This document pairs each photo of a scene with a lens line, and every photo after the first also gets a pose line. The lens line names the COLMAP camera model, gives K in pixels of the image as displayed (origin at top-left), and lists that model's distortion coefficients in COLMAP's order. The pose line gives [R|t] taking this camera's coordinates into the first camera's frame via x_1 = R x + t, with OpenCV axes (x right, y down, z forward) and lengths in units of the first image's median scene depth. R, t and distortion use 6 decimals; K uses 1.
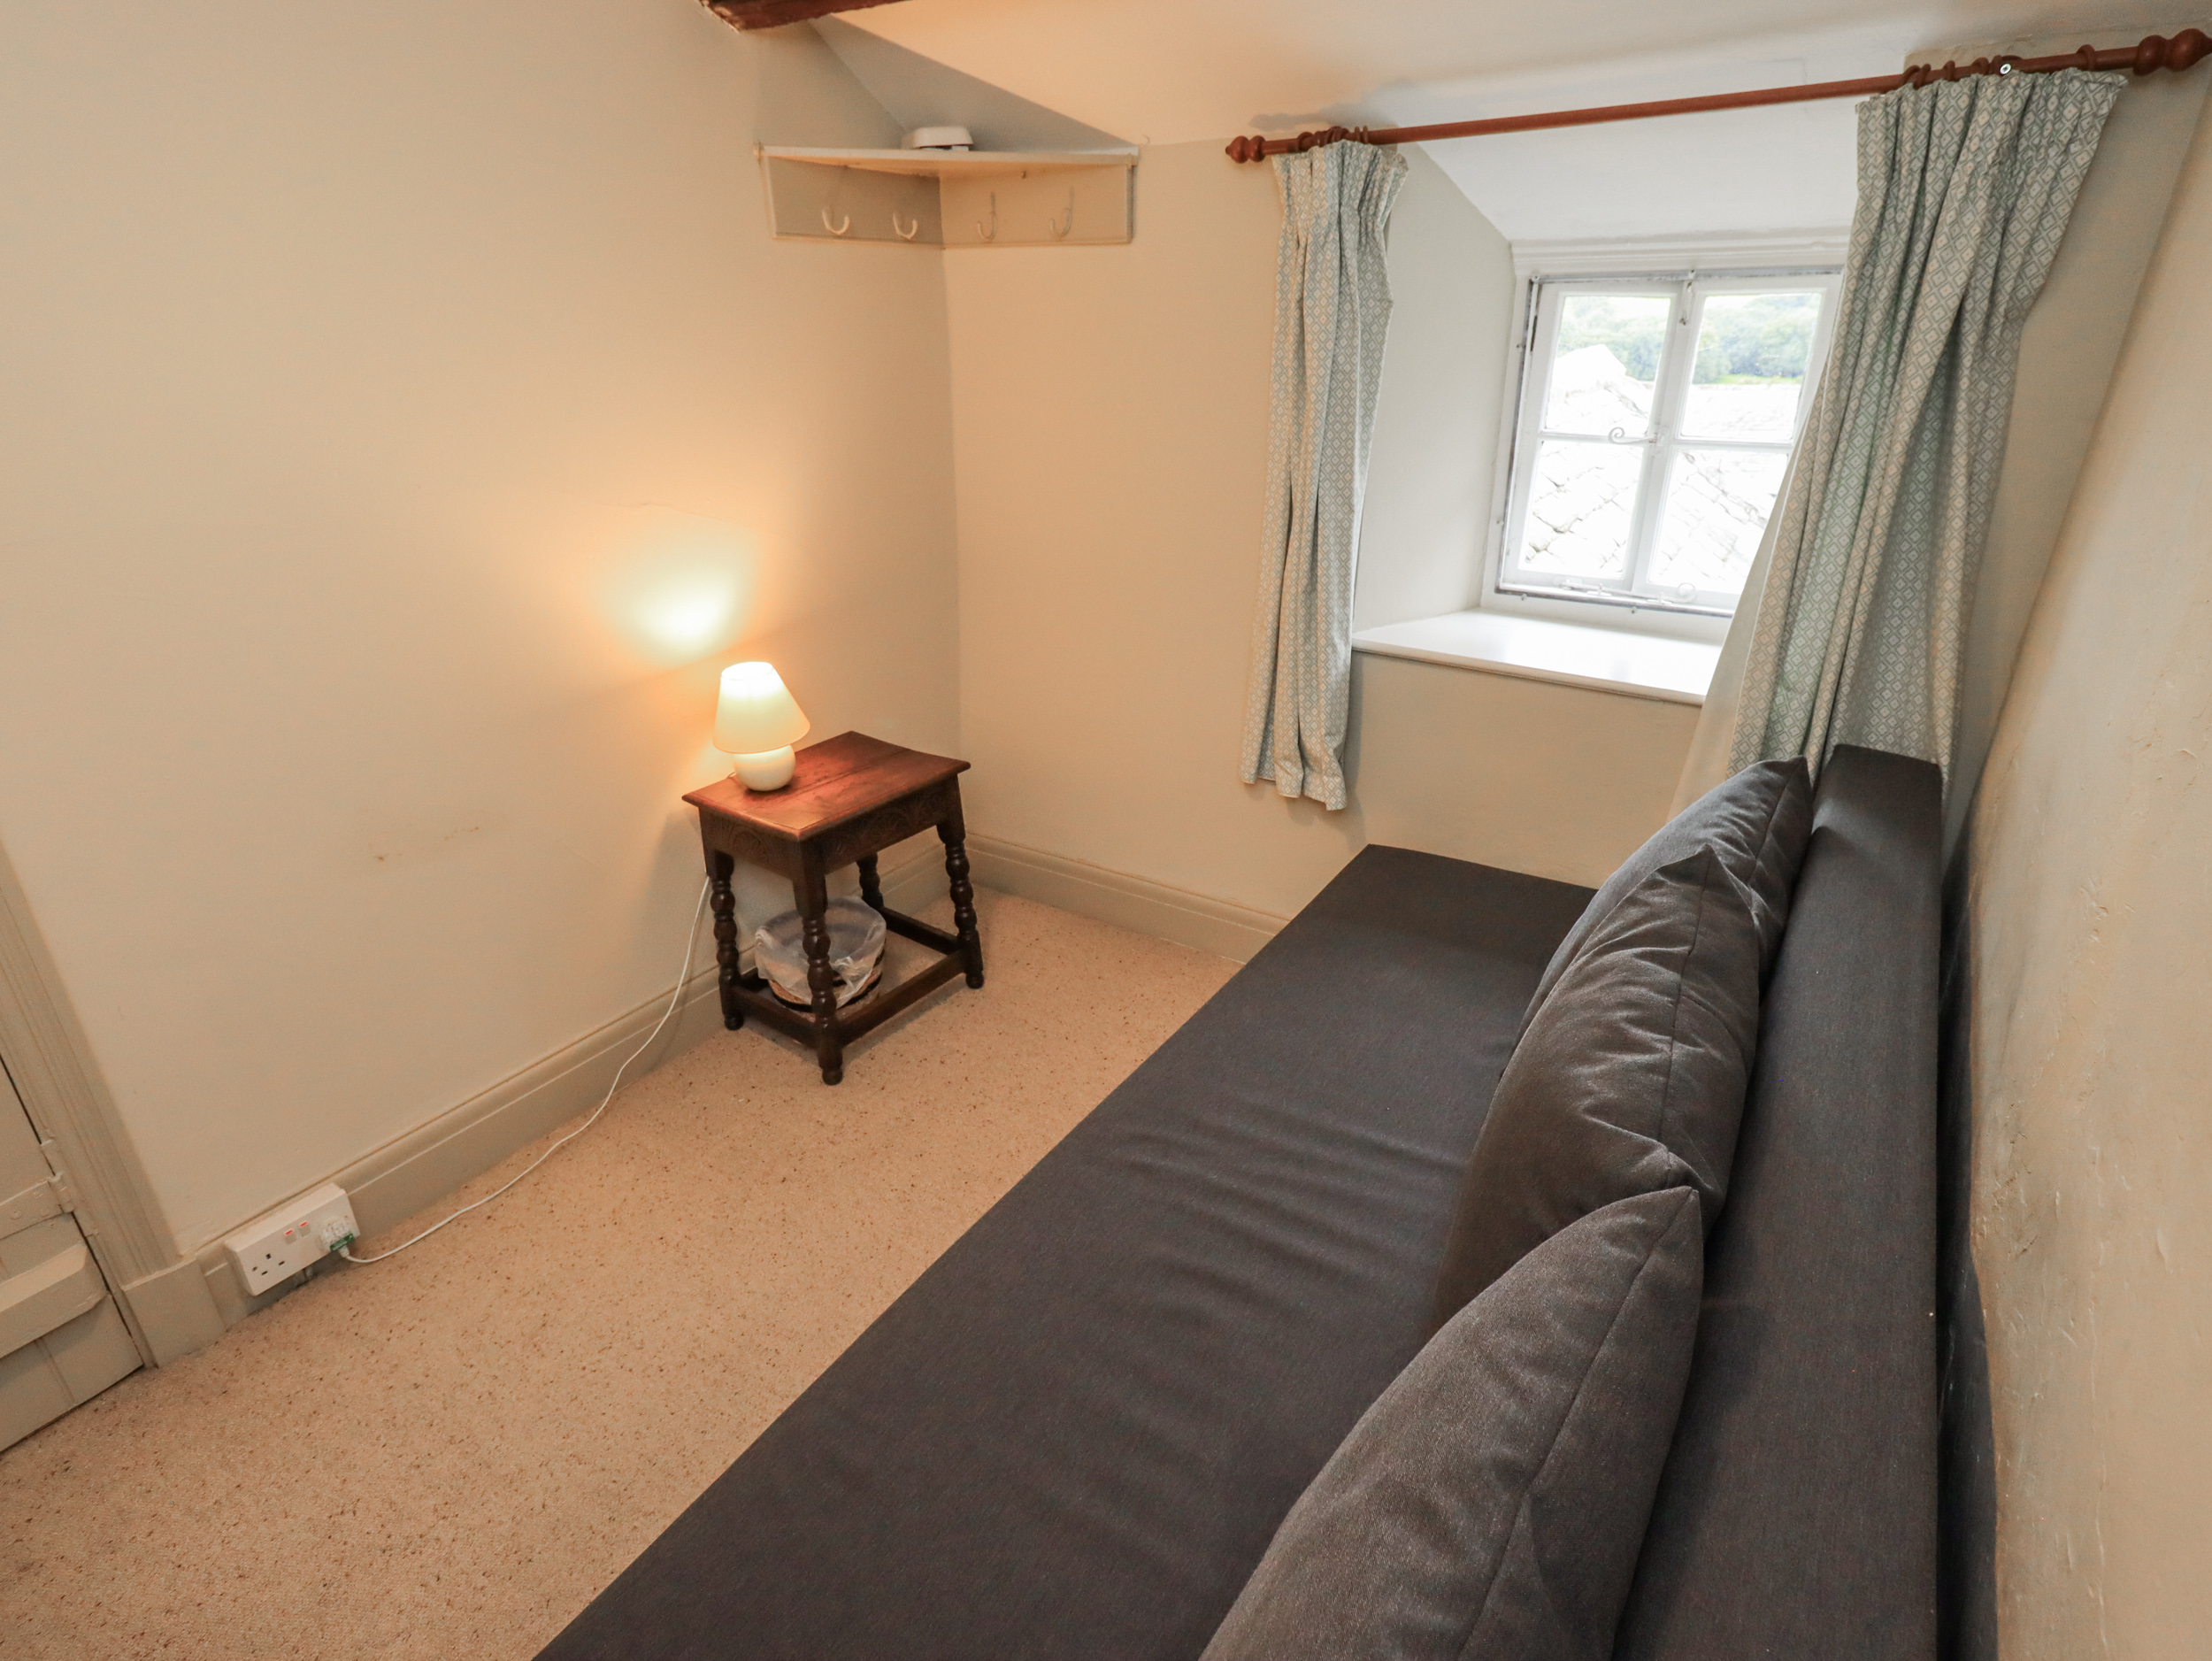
lens RADIAL K [[1121.9, 0, 1105.9], [0, 1121.9, 794.6], [0, 0, 1]] dist [0.015998, -0.000012]
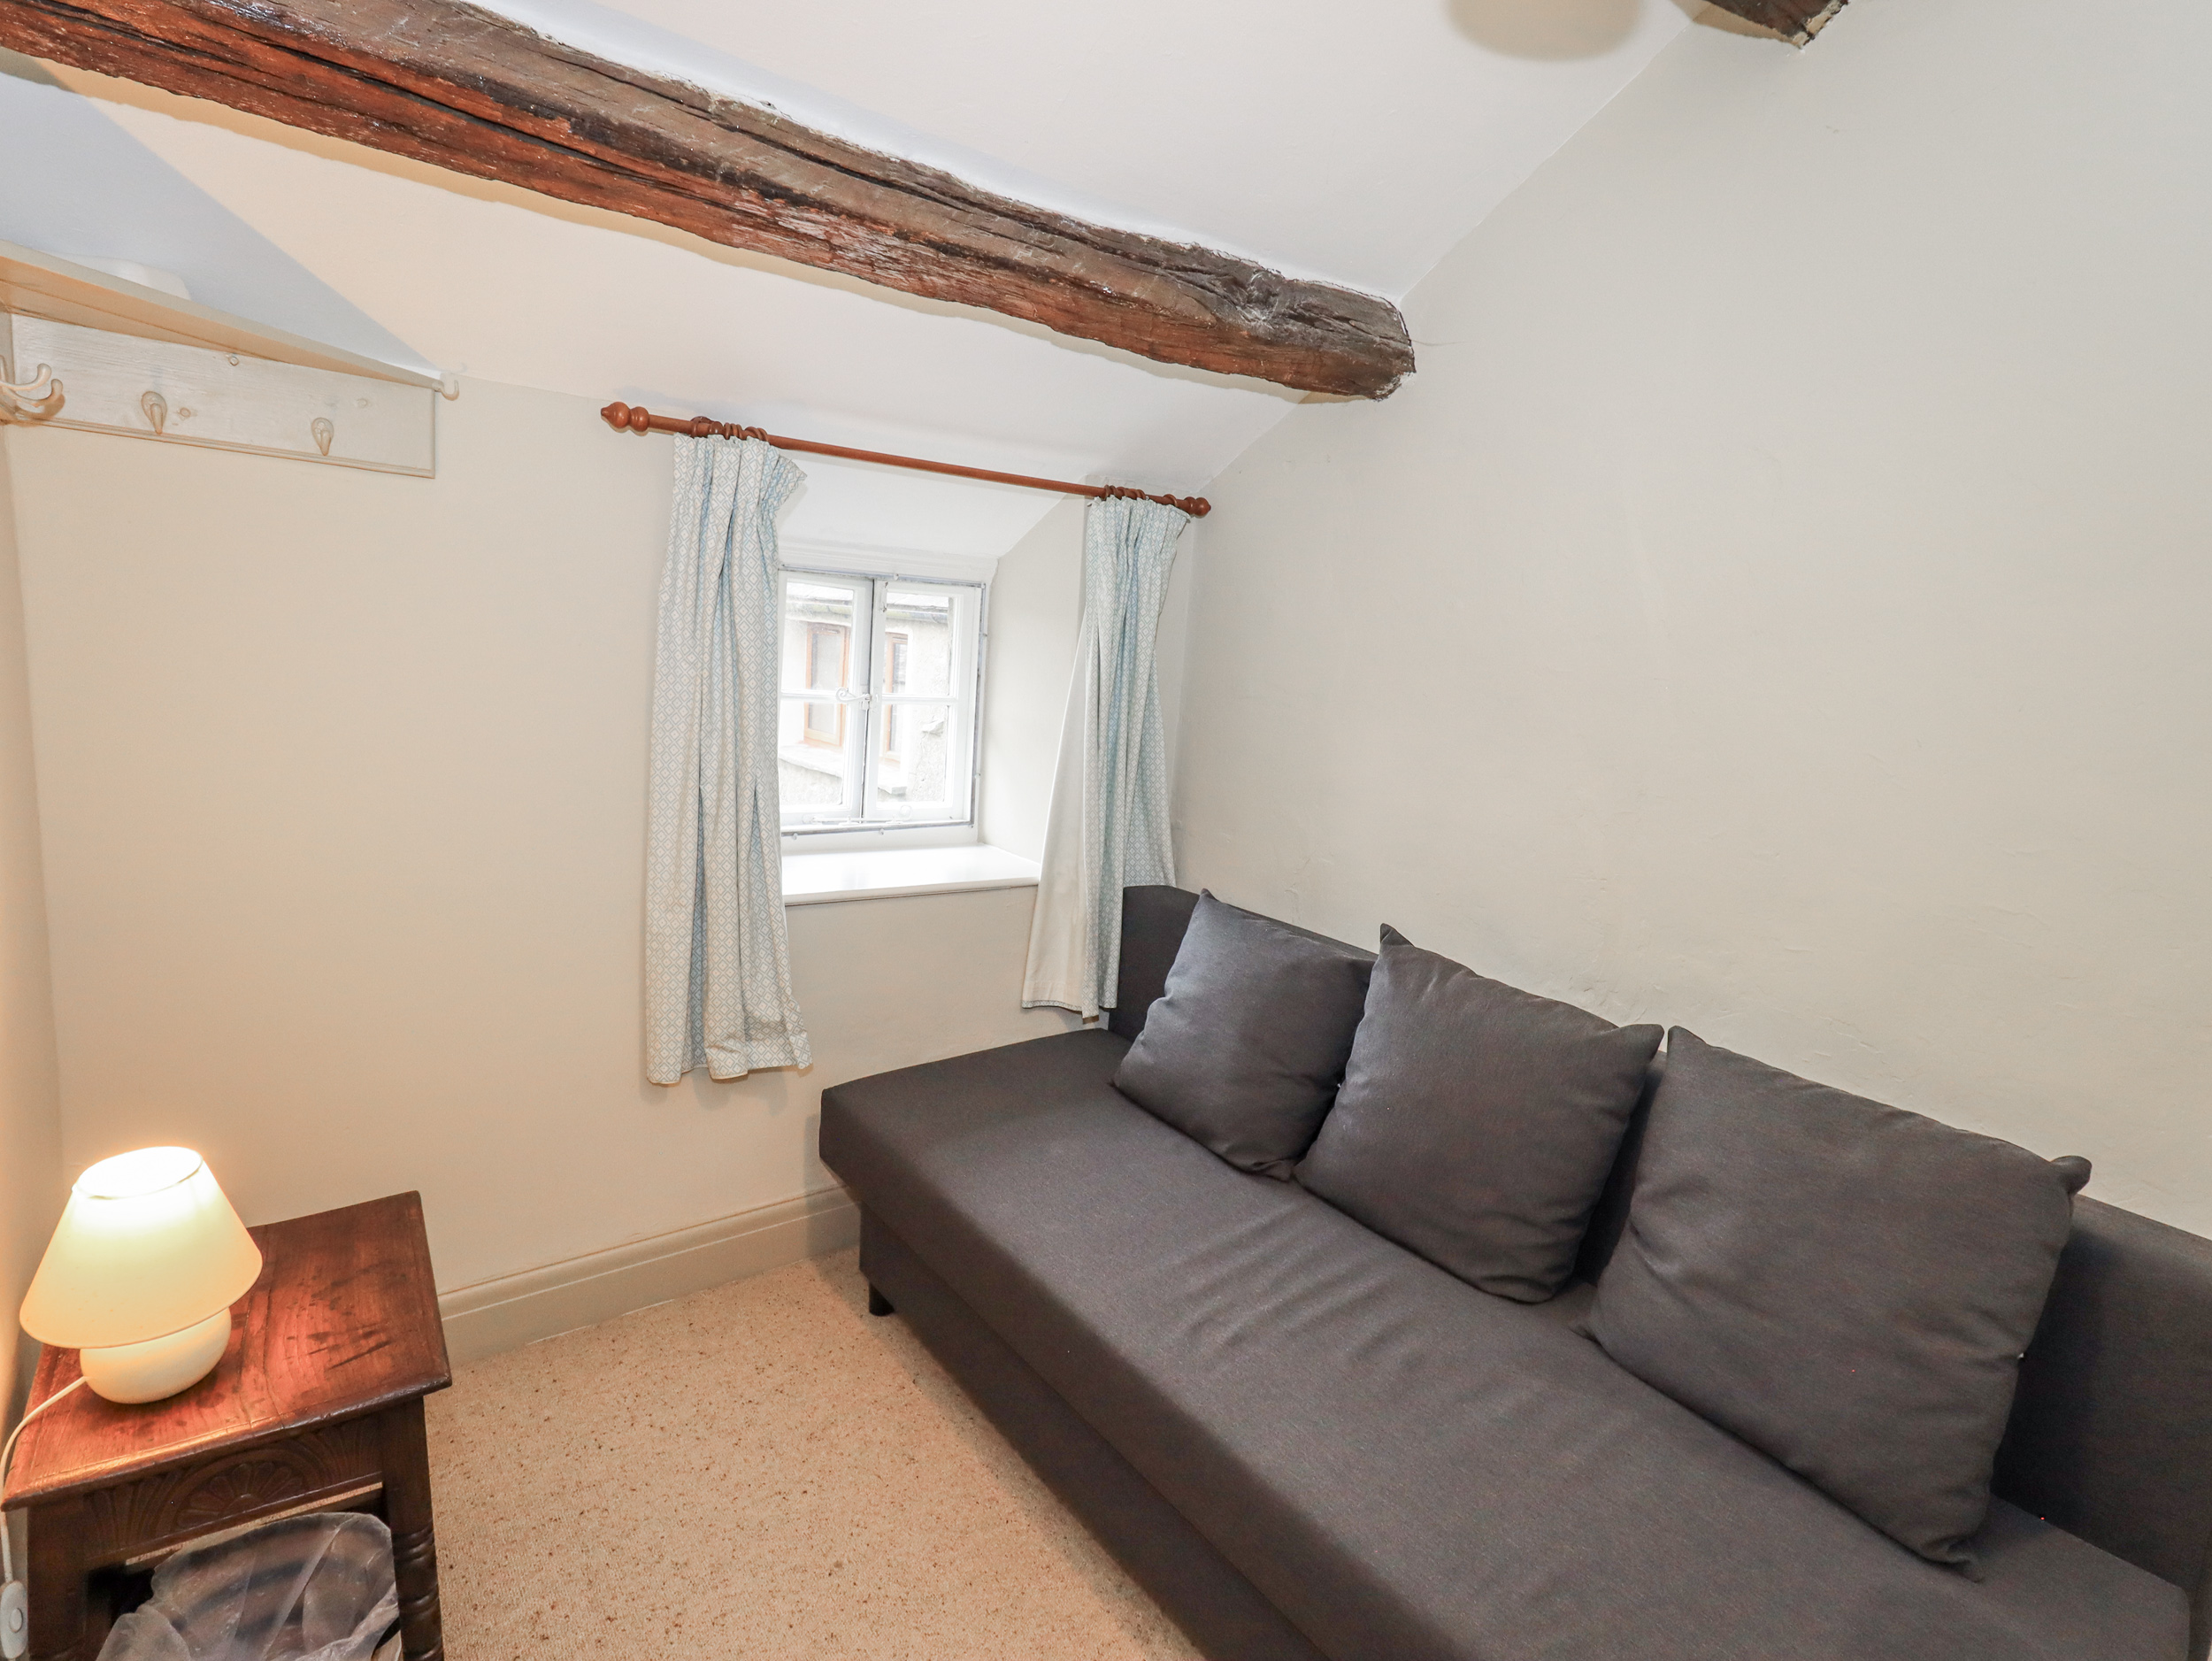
lens RADIAL K [[1129.8, 0, 1124.1], [0, 1129.8, 822.2], [0, 0, 1]] dist [0.003156, -0.000606]
pose [[0.333567, -0.131148, 0.933559, -0.737752], [0.298461, 0.954029, 0.027382, -0.165633], [-0.894234, 0.269498, 0.357375, 0.420955]]
